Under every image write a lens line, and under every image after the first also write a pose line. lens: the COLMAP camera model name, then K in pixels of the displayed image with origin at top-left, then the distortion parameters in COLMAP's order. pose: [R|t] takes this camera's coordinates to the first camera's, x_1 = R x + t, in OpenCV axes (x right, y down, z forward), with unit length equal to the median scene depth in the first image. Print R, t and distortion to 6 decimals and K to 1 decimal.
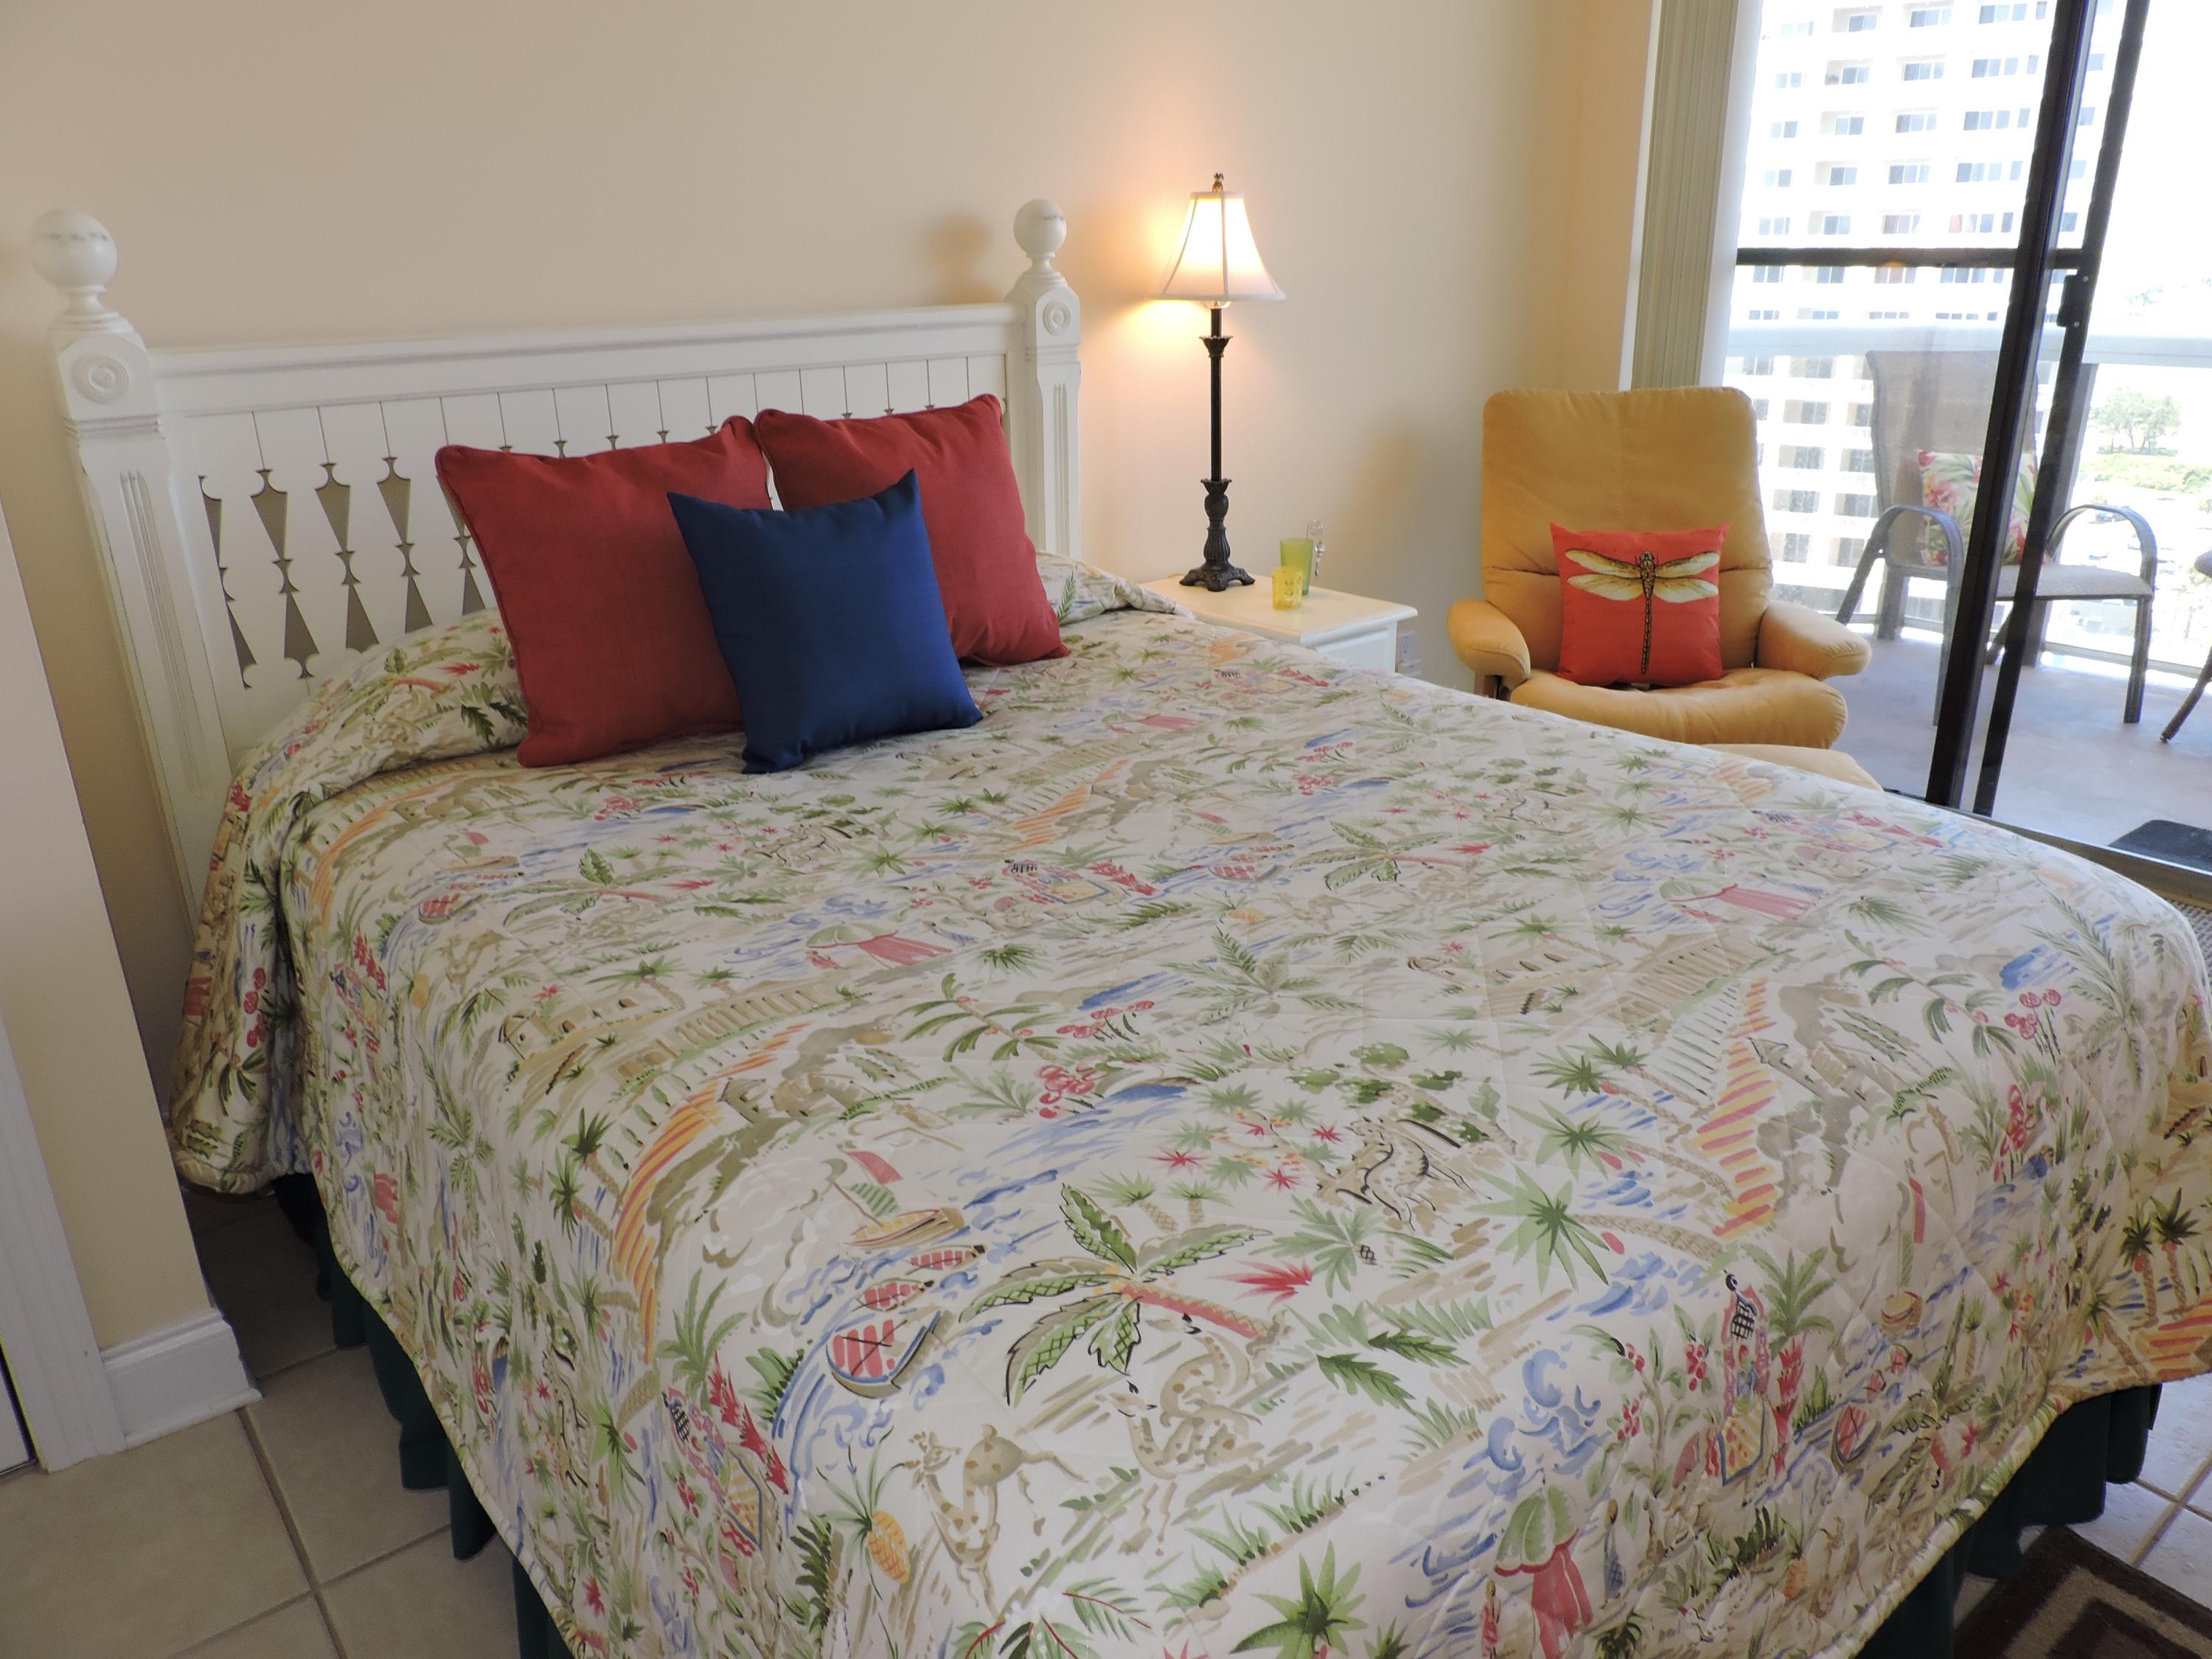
lens RADIAL K [[1577.6, 0, 1106.0], [0, 1577.6, 829.5], [0, 0, 1]] dist [-0.021689, 0.004752]
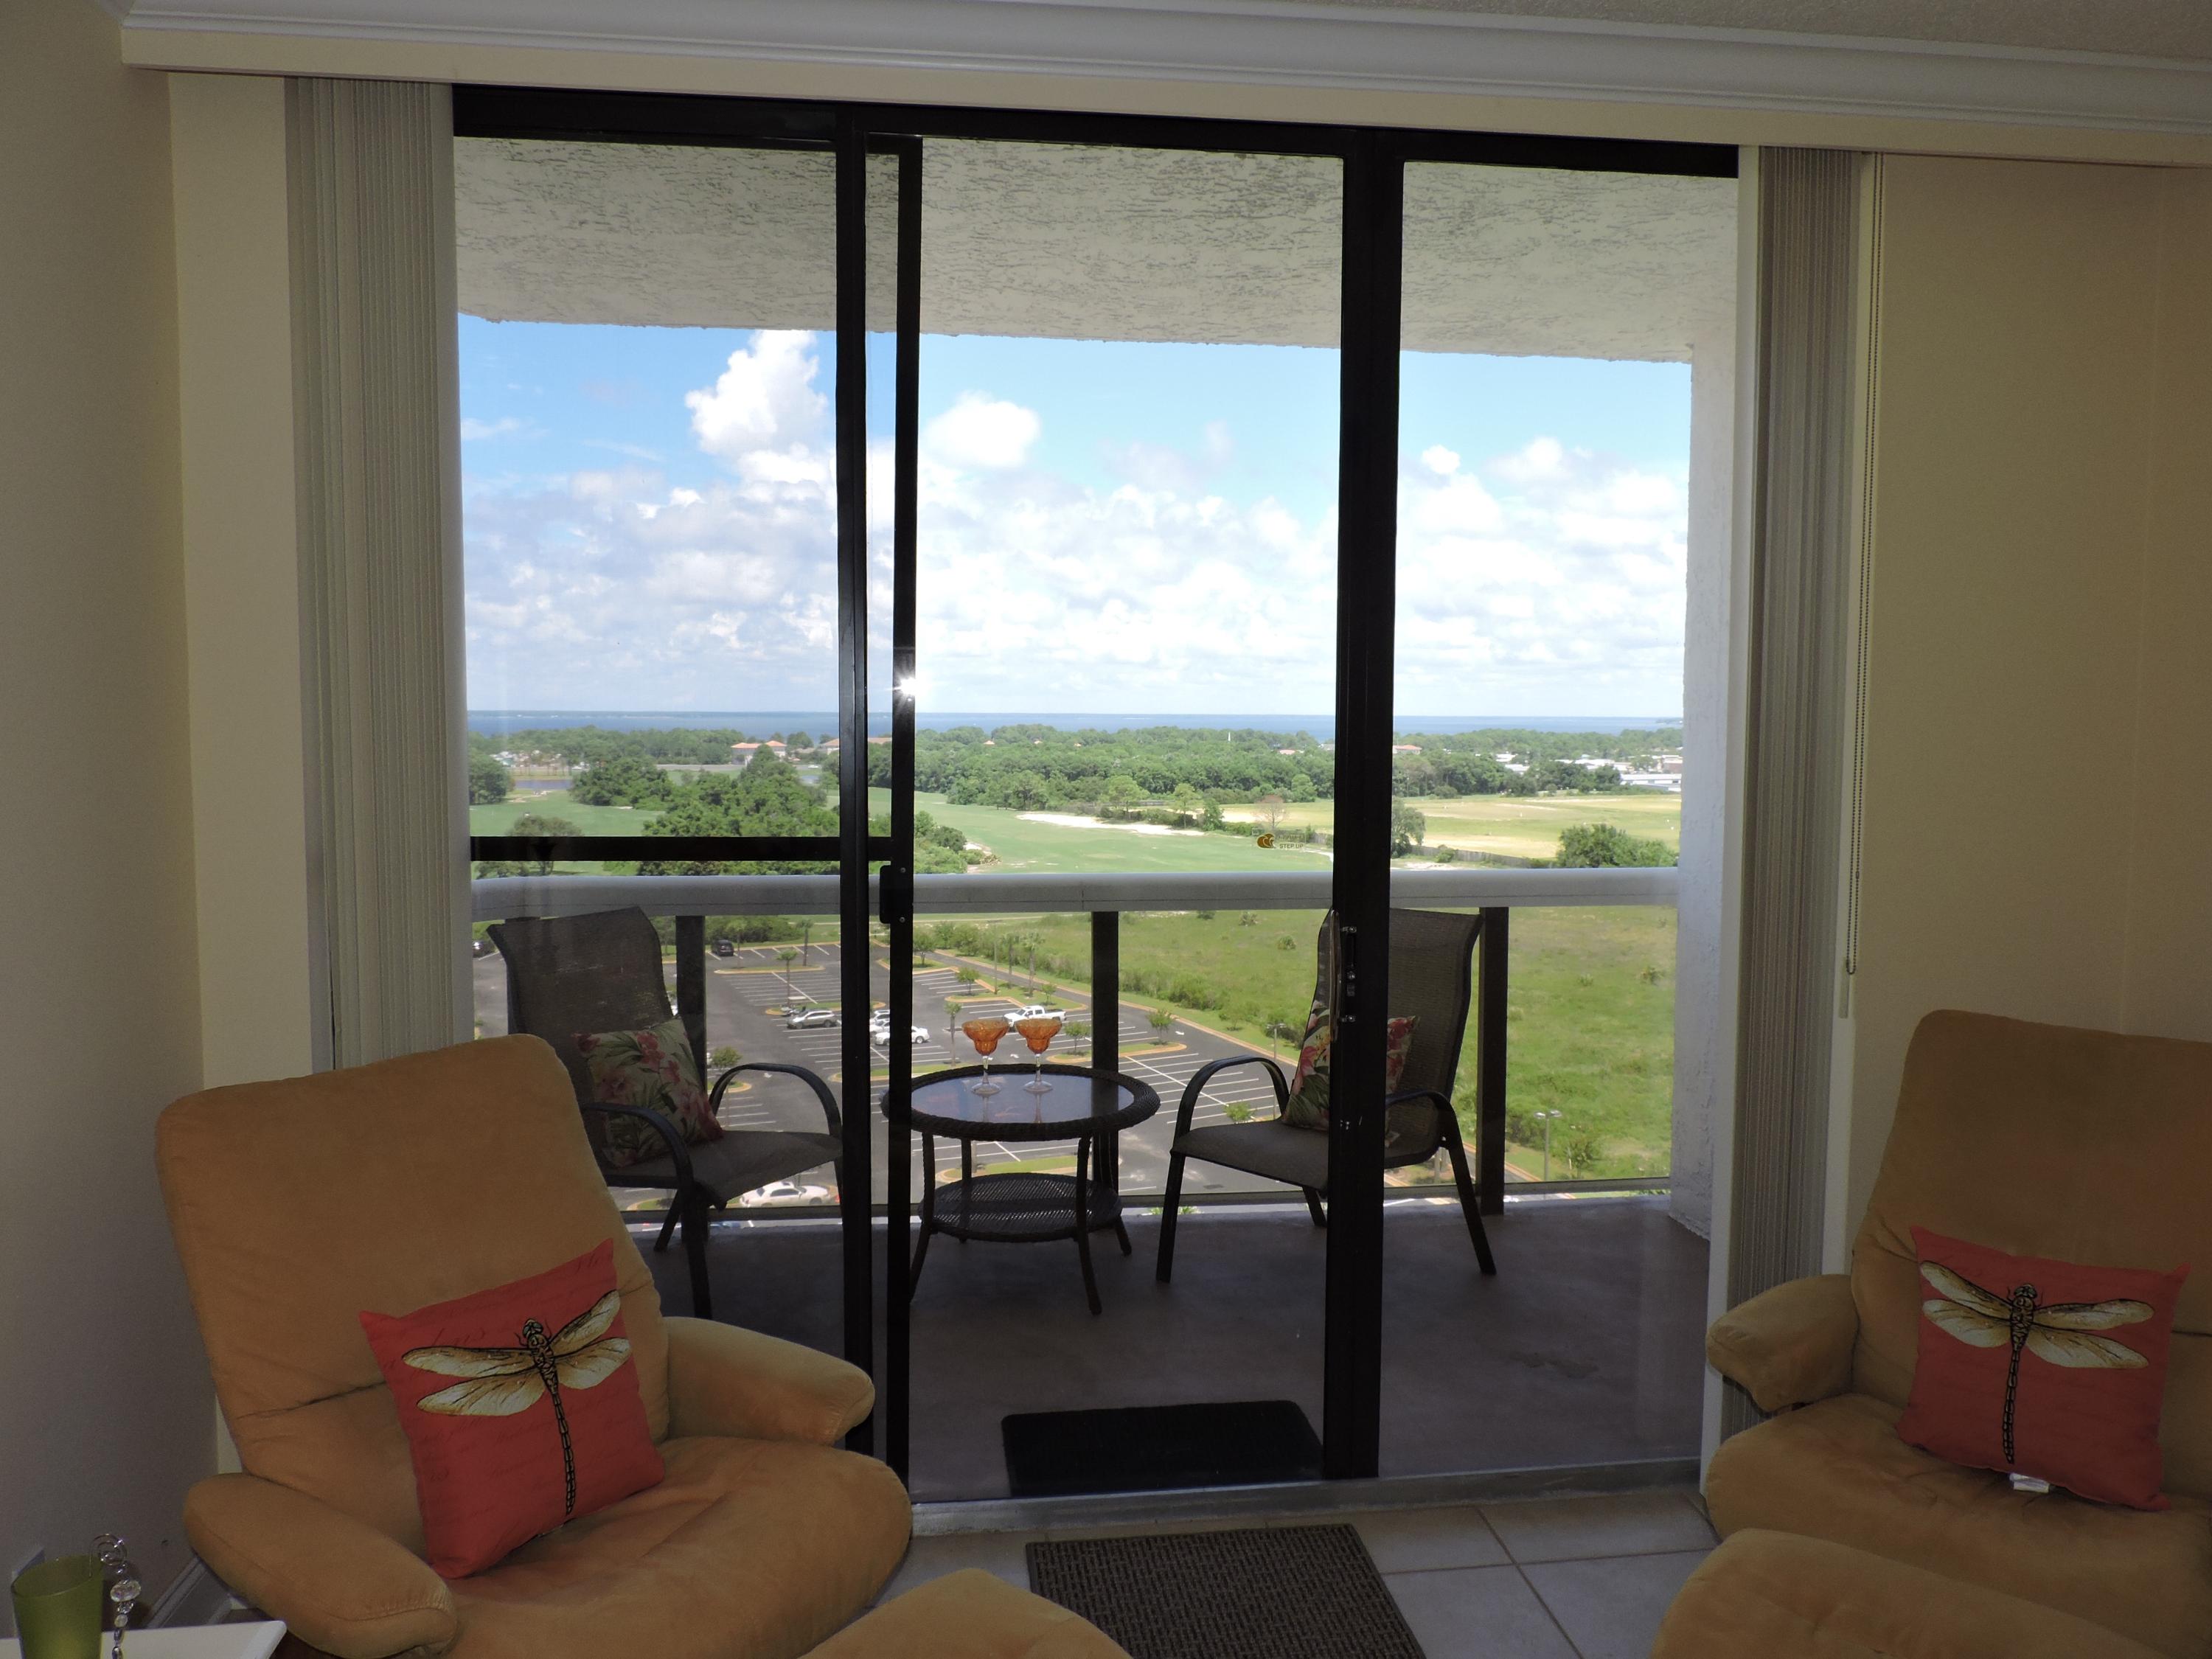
lens RADIAL K [[1577.6, 0, 1106.0], [0, 1577.6, 829.5], [0, 0, 1]] dist [-0.021689, 0.004752]
pose [[0.523850, -0.040174, 0.850863, -0.112994], [0.286192, 0.949121, -0.131386, -0.372055], [-0.802294, 0.312337, 0.508695, 0.744070]]
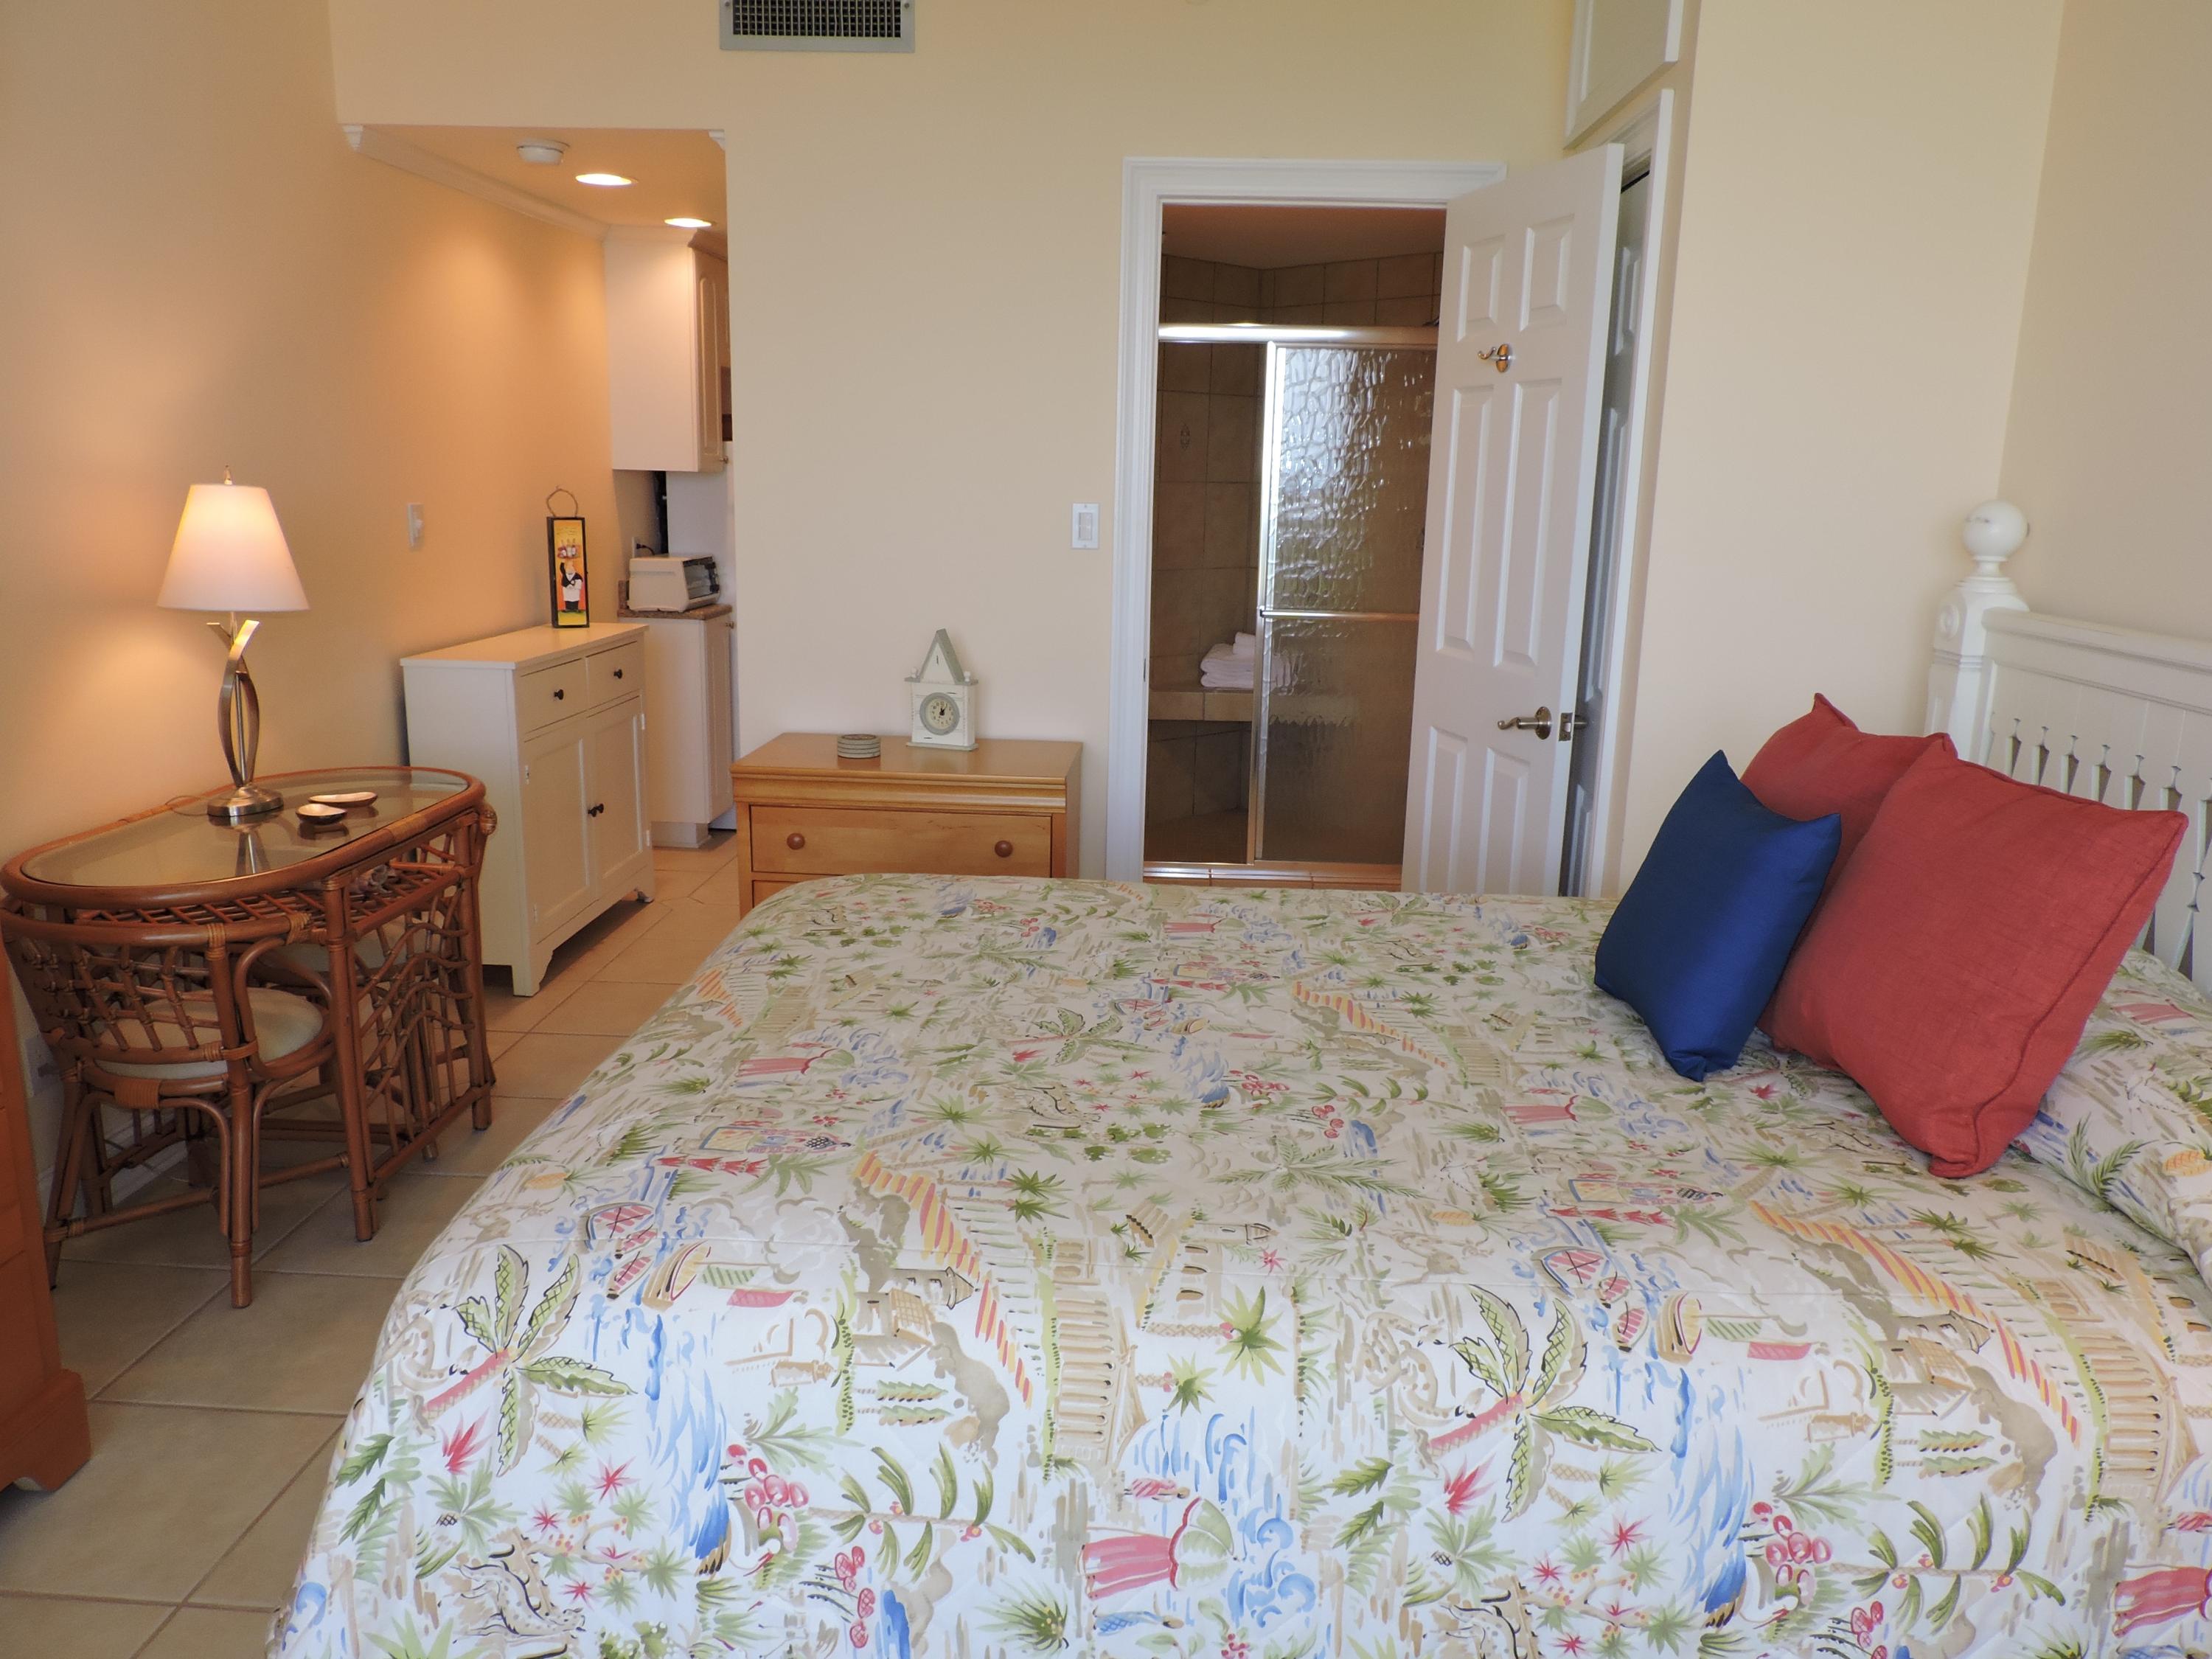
lens RADIAL K [[1577.6, 0, 1106.0], [0, 1577.6, 829.5], [0, 0, 1]] dist [-0.021689, 0.004752]
pose [[-0.664429, 0.171725, -0.727355, 0.840651], [-0.273955, 0.849533, 0.450824, -0.554143], [0.695330, 0.498803, -0.517409, 1.313077]]
